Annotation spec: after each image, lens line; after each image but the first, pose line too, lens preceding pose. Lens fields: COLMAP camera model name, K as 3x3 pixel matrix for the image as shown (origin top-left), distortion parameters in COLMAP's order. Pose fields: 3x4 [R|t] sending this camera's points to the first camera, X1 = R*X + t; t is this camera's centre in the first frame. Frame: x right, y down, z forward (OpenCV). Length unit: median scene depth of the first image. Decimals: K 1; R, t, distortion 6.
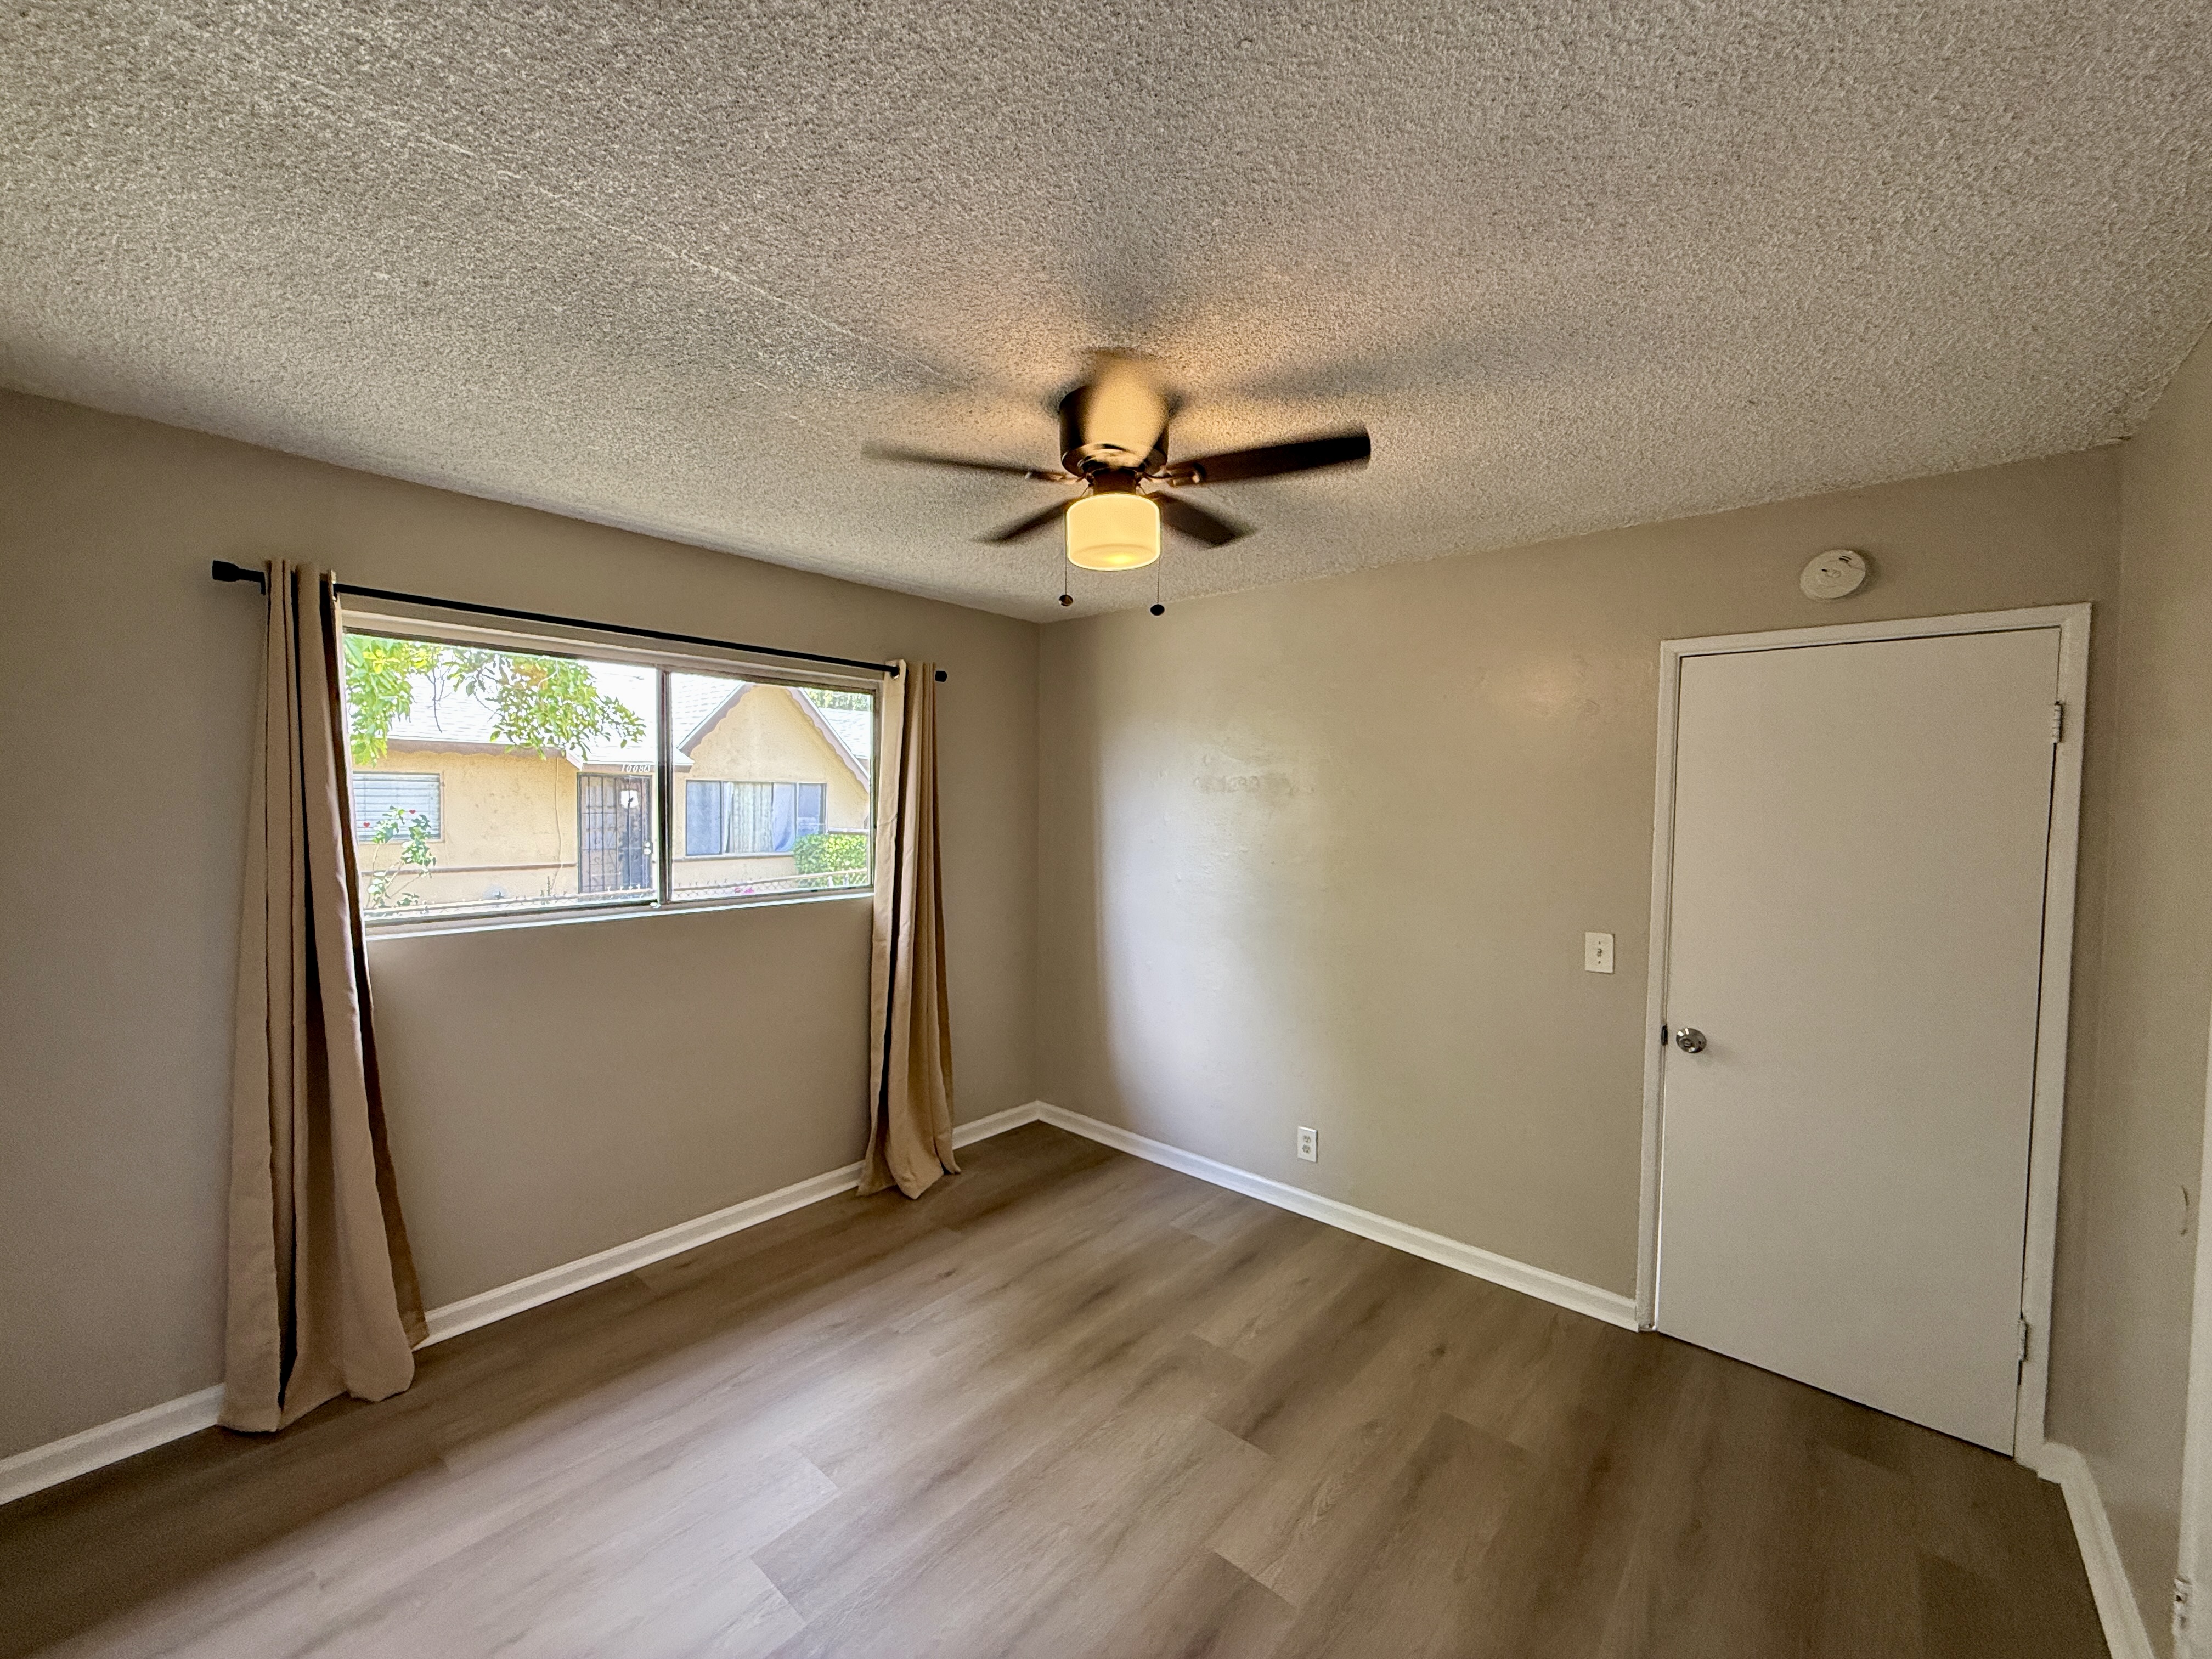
lens RADIAL K [[880.3, 0, 1097.1], [0, 880.3, 828.9], [0, 0, 1]] dist [-0.000408, 0.000046]
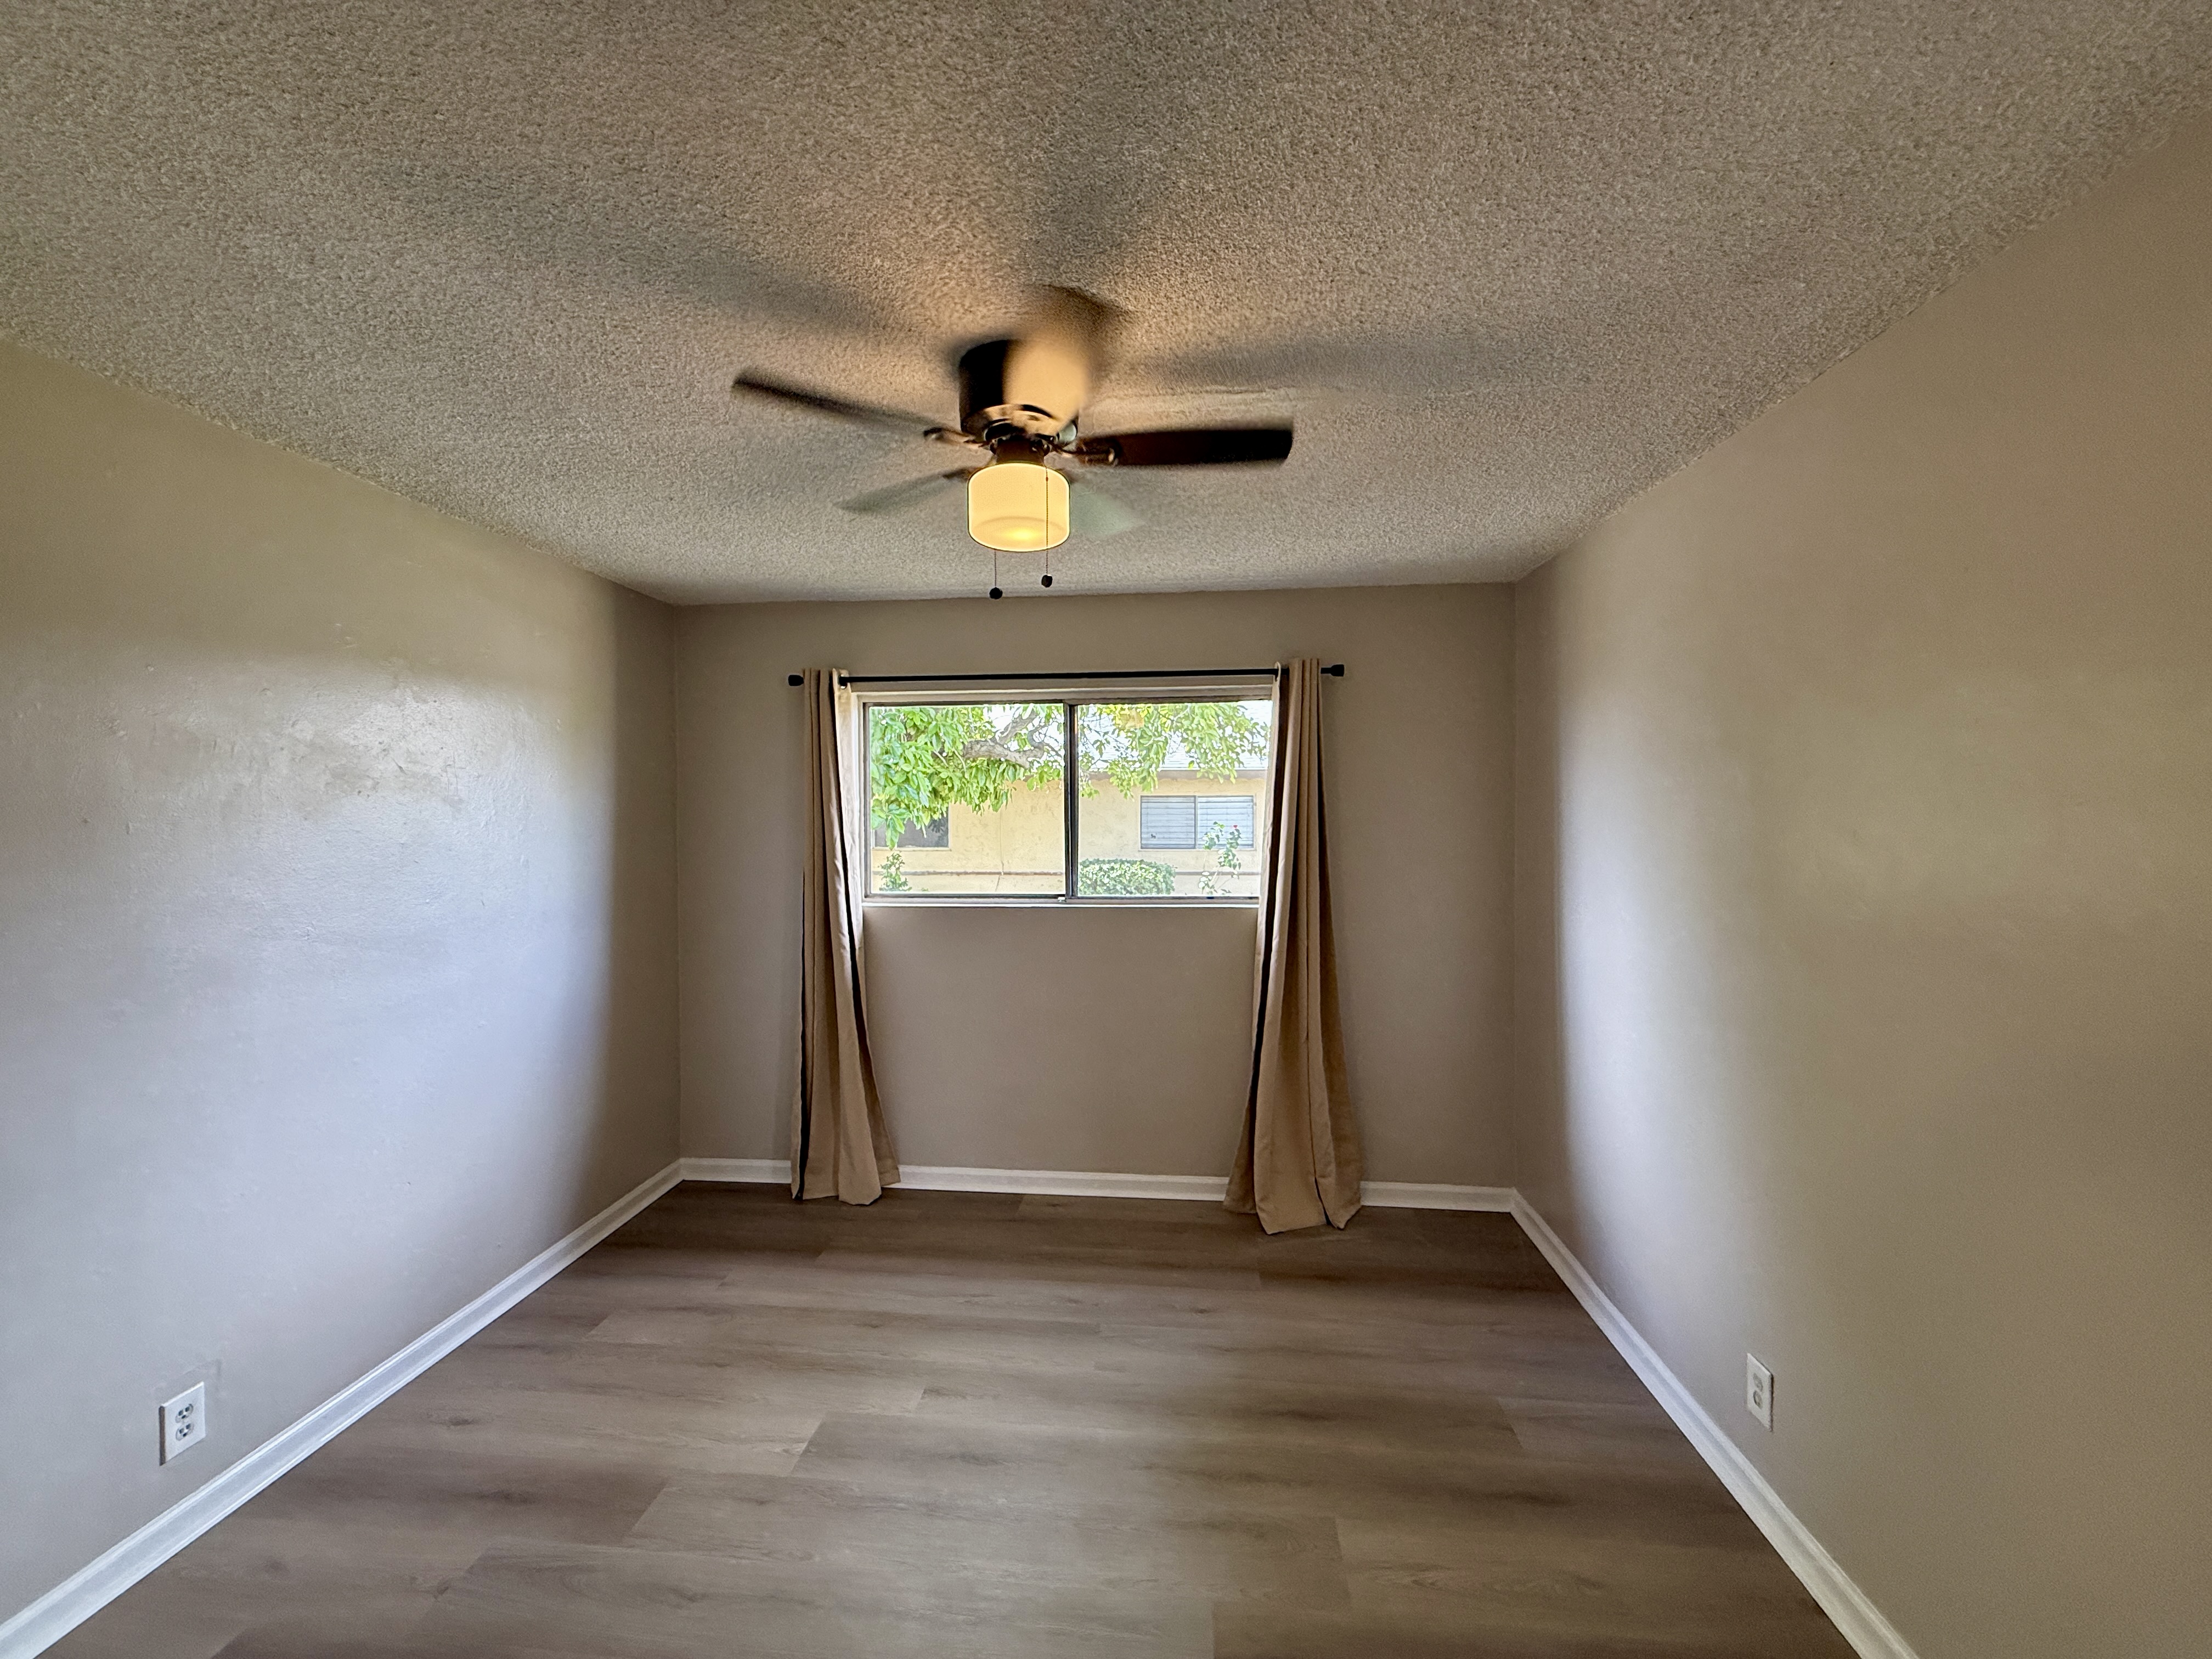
lens RADIAL K [[880.3, 0, 1100.5], [0, 880.3, 822.9], [0, 0, 1]] dist [-0.000408, 0.000046]
pose [[0.577474, -0.007115, -0.816378, 0.524215], [-0.013139, 0.999752, -0.018006, 0.004026], [0.816303, 0.021124, 0.577237, 0.351156]]
